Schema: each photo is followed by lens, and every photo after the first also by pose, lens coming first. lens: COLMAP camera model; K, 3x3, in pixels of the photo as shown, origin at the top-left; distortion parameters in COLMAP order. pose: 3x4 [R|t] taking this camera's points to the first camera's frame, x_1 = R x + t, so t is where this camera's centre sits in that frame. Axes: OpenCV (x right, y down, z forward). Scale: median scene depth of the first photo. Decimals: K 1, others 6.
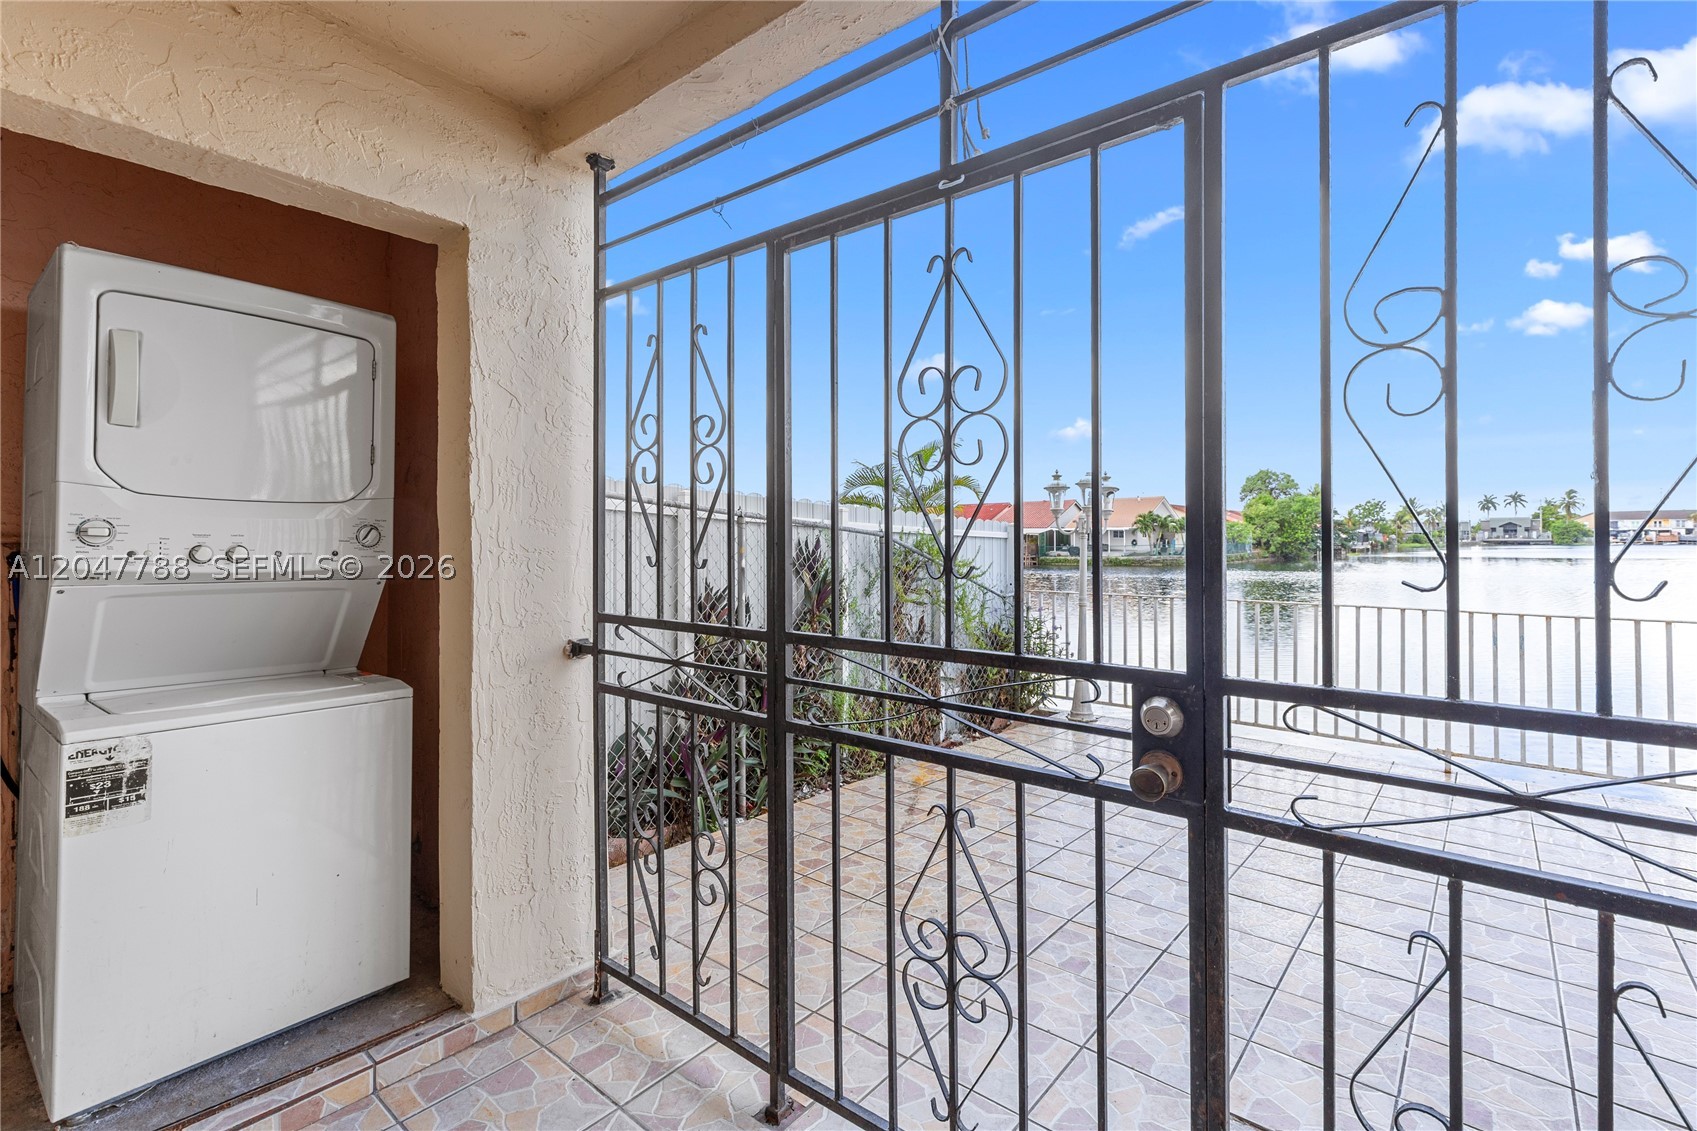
lens RADIAL K [[765.4, 0, 853.0], [0, 765.4, 550.8], [0, 0, 1]] dist [0.005839, -0.001316]
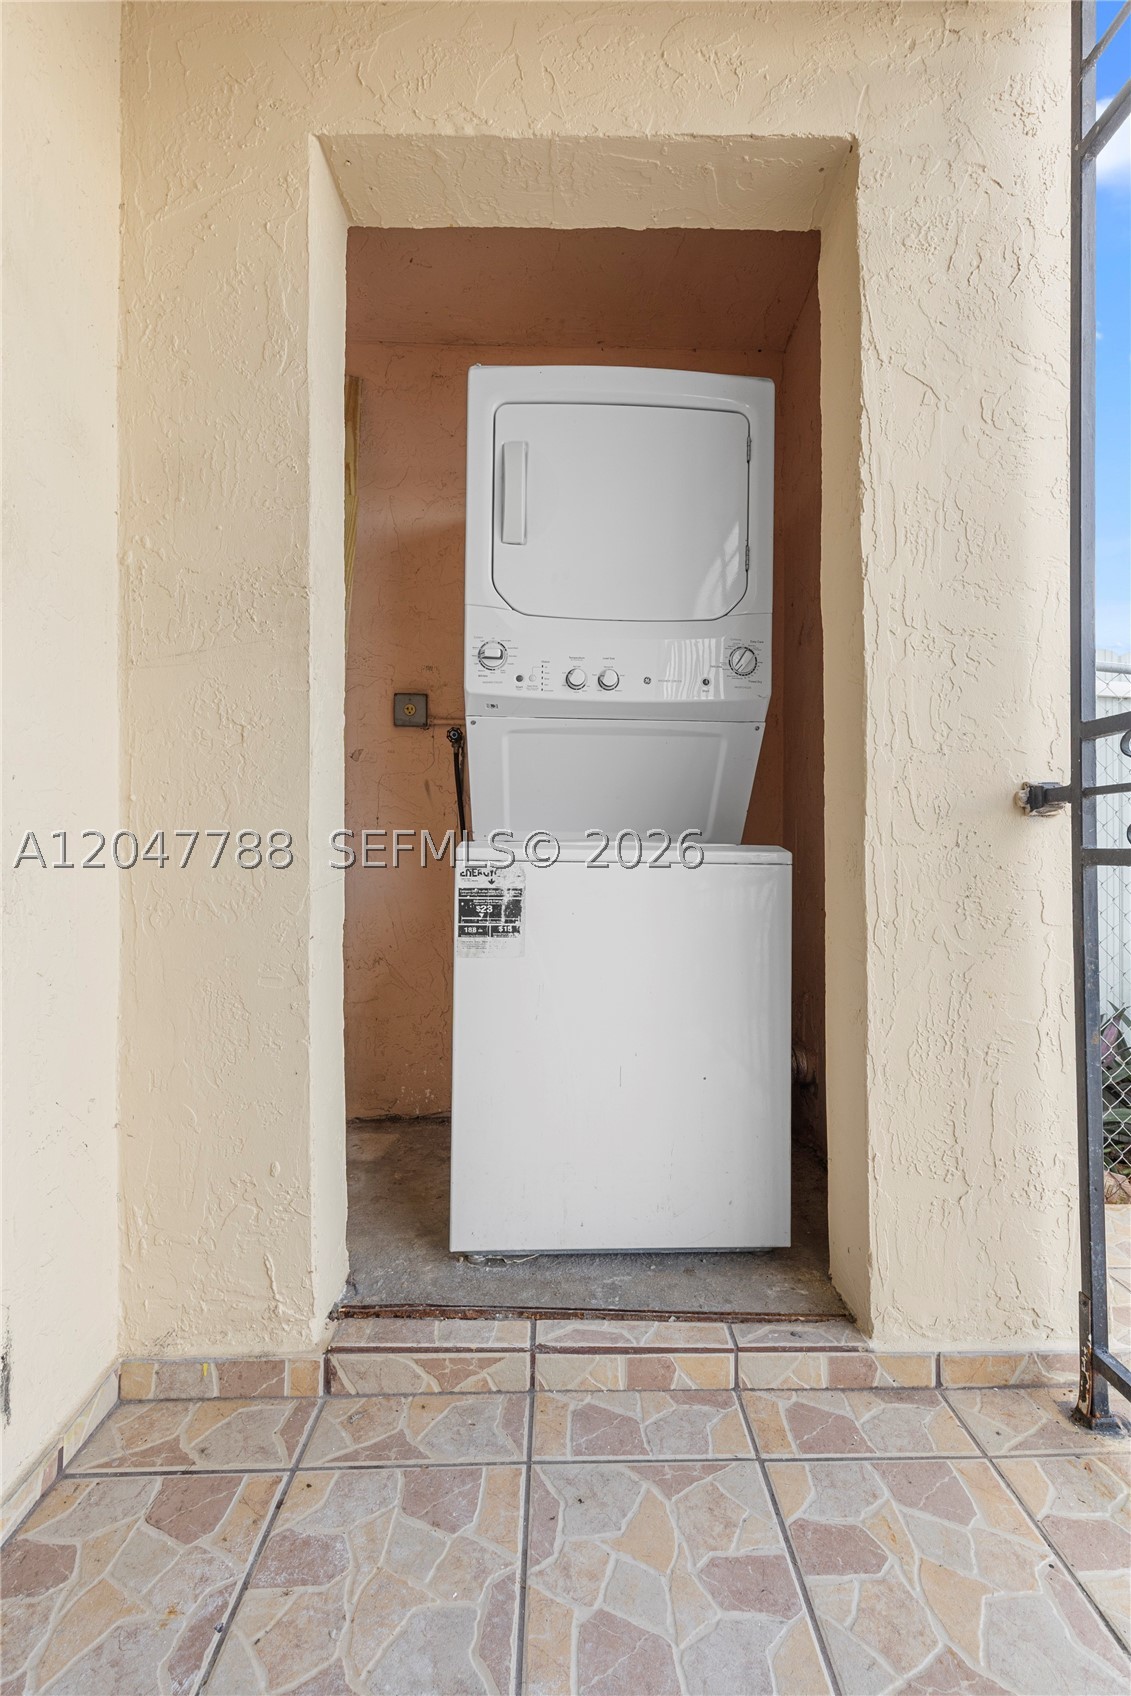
lens RADIAL K [[764.9, 0, 564.3], [0, 764.9, 845.2], [0, 0, 1]] dist [0.005839, -0.001316]
pose [[0.645869, -0.010620, -0.763375, -0.161107], [-0.001355, 0.999886, -0.015056, 0.191944], [0.763447, 0.010759, 0.645780, 0.374734]]
